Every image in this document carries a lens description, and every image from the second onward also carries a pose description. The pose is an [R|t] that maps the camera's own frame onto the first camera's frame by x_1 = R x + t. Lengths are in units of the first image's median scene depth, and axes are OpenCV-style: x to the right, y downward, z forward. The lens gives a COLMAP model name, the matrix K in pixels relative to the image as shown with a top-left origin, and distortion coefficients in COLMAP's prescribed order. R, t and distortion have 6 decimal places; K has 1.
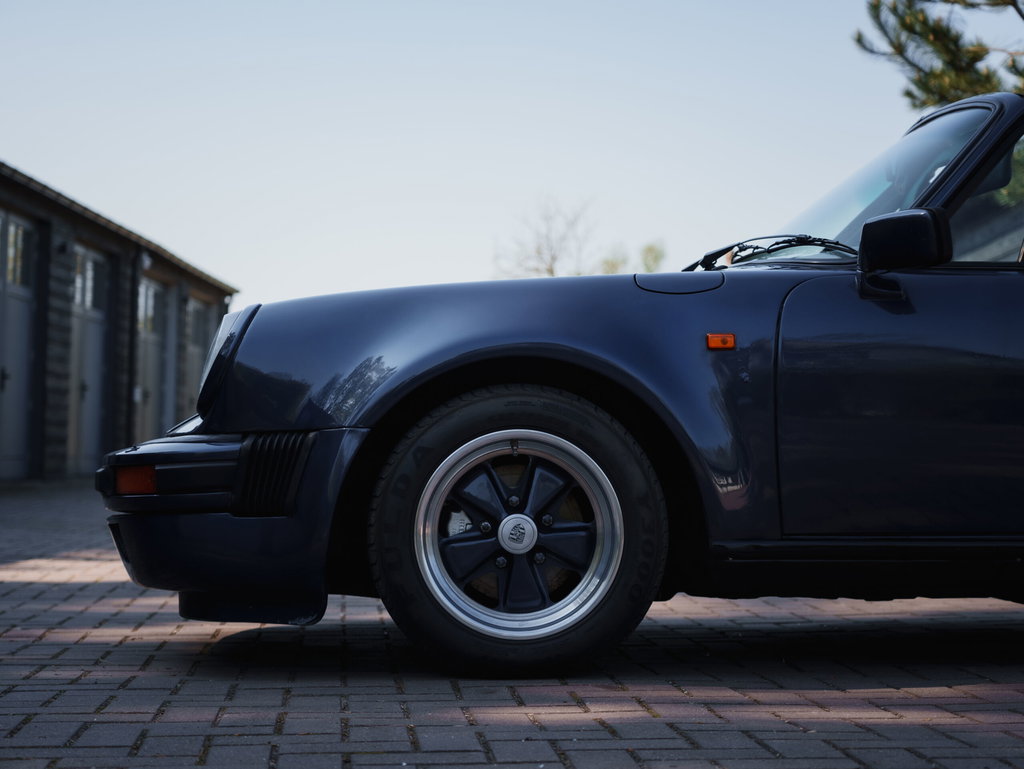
lens RADIAL K [[2105.8, 0, 511.6], [0, 2105.8, 387.0], [0, 0, 1]] dist [0.081095, 0.000000]
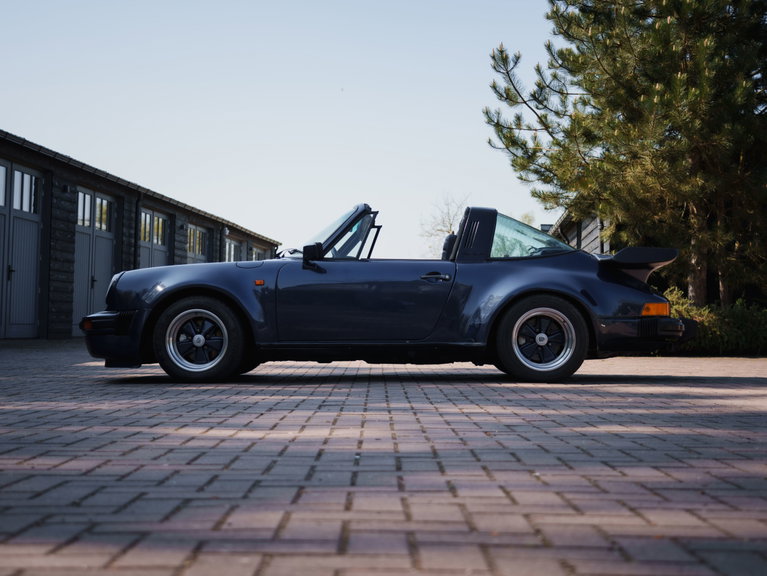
lens RADIAL K [[1076.5, 0, 381.5], [0, 1076.5, 289.7], [0, 0, 1]] dist [0.110078, 0.000000]
pose [[0.998760, -0.002842, -0.049698, 0.105280], [0.002828, 0.999996, -0.000361, -0.002549], [0.049699, 0.000221, 0.998764, -0.192983]]
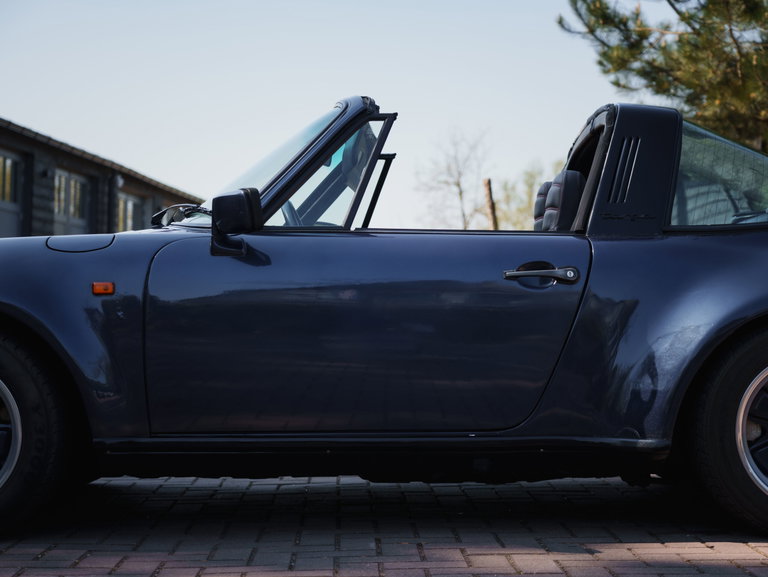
lens RADIAL K [[1579.3, 0, 386.1], [0, 1579.3, 284.2], [0, 0, 1]] dist [0.081095, 0.000000]
pose [[0.999512, -0.002138, -0.031162, 0.086564], [0.002417, 0.999957, 0.008944, -0.009141], [0.031141, -0.009015, 0.999474, 0.001930]]
